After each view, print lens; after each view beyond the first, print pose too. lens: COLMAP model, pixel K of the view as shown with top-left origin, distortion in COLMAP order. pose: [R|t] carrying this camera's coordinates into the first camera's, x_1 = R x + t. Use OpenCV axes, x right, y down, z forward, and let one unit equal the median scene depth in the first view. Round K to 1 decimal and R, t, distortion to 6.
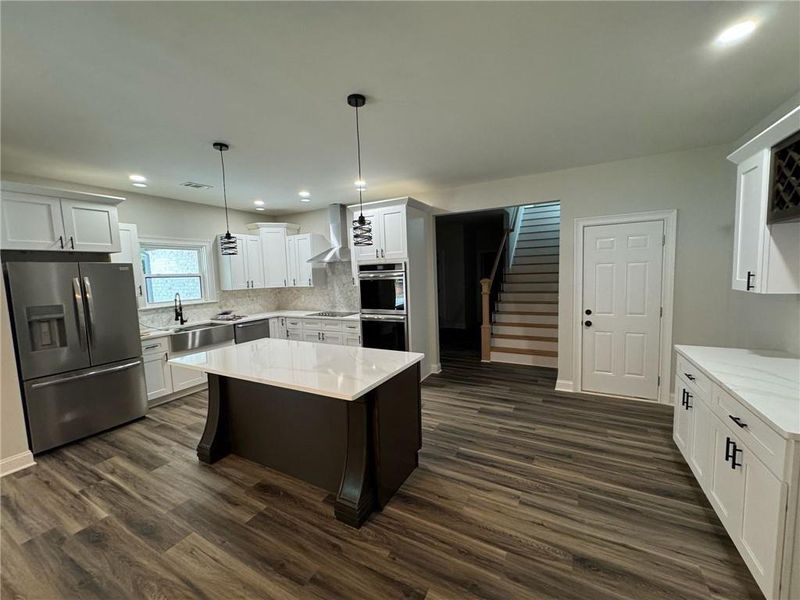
lens RADIAL K [[319.8, 0, 401.4], [0, 319.8, 299.8], [0, 0, 1]] dist [0.000099, 0.000233]
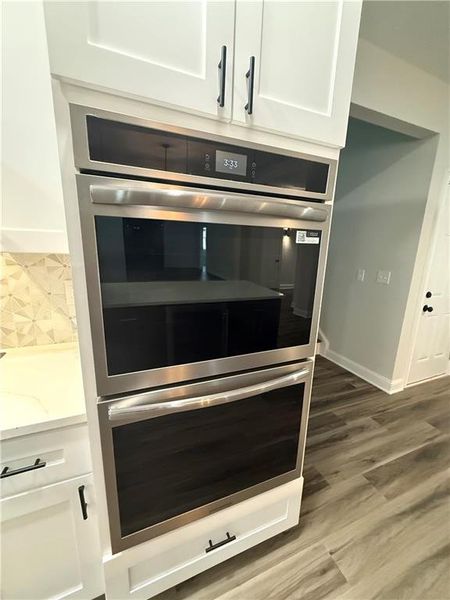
lens RADIAL K [[239.9, 0, 225.7], [0, 239.9, 299.0], [0, 0, 1]] dist [0.000099, 0.000233]
pose [[0.630482, -0.109034, 0.768507, -0.208112], [0.016642, 0.991756, 0.127055, -0.036471], [-0.776025, -0.067317, 0.627099, 0.956154]]
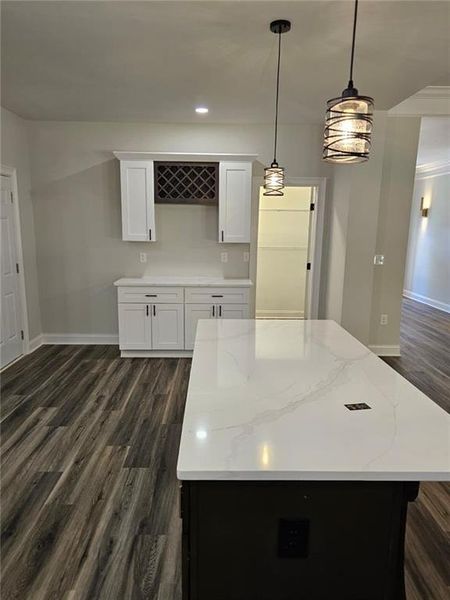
lens RADIAL K [[425.1, 0, 227.0], [0, 425.1, 303.6], [0, 0, 1]] dist [0.026487, -0.013770]
pose [[-0.503089, -0.140875, 0.852675, -0.614218], [0.074438, 0.975895, 0.205152, -0.071563], [-0.861023, 0.166682, -0.480476, 0.940916]]
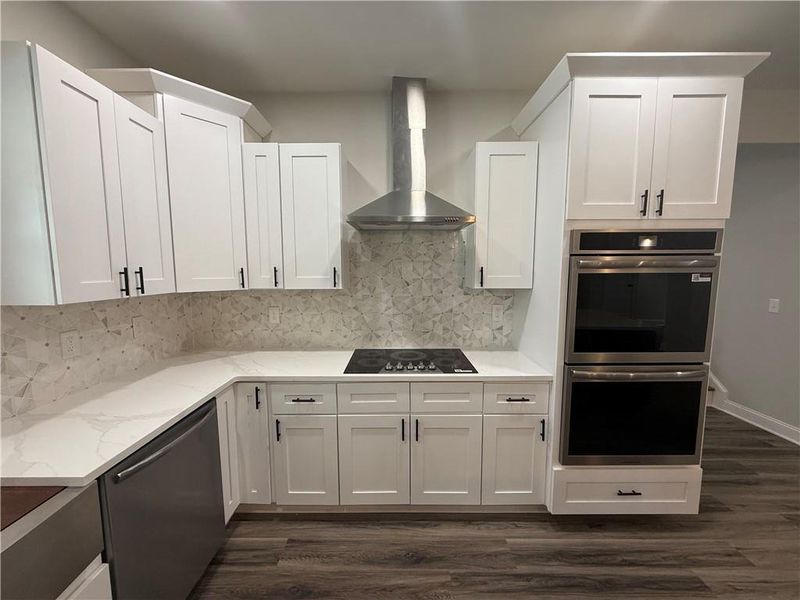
lens RADIAL K [[319.8, 0, 399.4], [0, 319.8, 299.9], [0, 0, 1]] dist [0.000099, 0.000233]
pose [[0.878449, -0.016334, 0.477557, -0.532306], [0.013590, 0.999865, 0.009200, -0.041673], [-0.477643, -0.001592, 0.878553, 0.859389]]
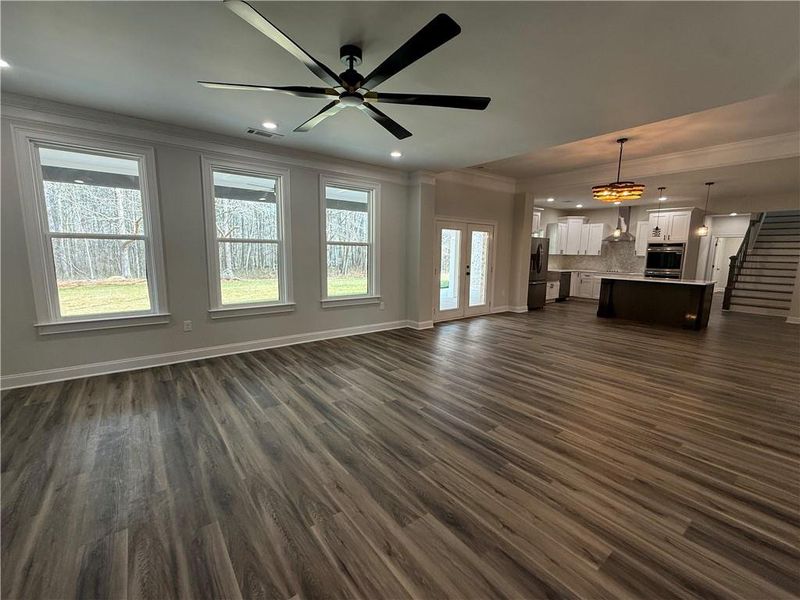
lens RADIAL K [[342.4, 0, 400.9], [0, 342.4, 295.4], [0, 0, 1]] dist [0.002100, 0.000221]
pose [[0.910599, 0.106640, -0.399297, -0.659776], [-0.085529, 0.993847, 0.070379, 0.180171], [0.404345, -0.029935, 0.914116, -1.458030]]
